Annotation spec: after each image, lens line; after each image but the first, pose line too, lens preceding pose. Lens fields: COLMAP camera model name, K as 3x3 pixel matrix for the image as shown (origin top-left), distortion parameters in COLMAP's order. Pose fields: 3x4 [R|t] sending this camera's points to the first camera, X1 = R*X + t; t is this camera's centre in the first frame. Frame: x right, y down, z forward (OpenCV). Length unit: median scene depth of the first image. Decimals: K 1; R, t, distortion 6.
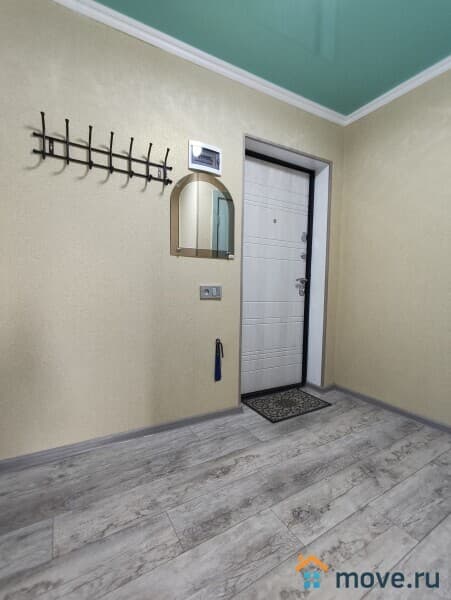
lens RADIAL K [[272.6, 0, 224.5], [0, 272.6, 300.5], [0, 0, 1]] dist [0.006818, -0.003605]
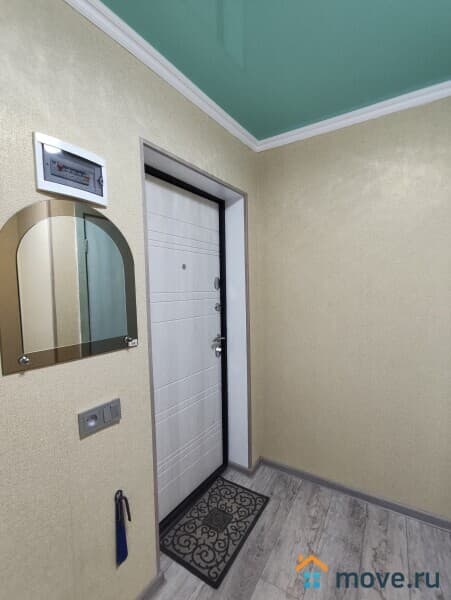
lens RADIAL K [[272.6, 0, 225.7], [0, 272.6, 301.5], [0, 0, 1]] dist [0.006818, -0.003605]
pose [[0.887266, -0.060252, 0.457306, -0.057026], [0.061126, 0.998047, 0.012901, -0.226153], [-0.457190, 0.016507, 0.889216, 0.349101]]
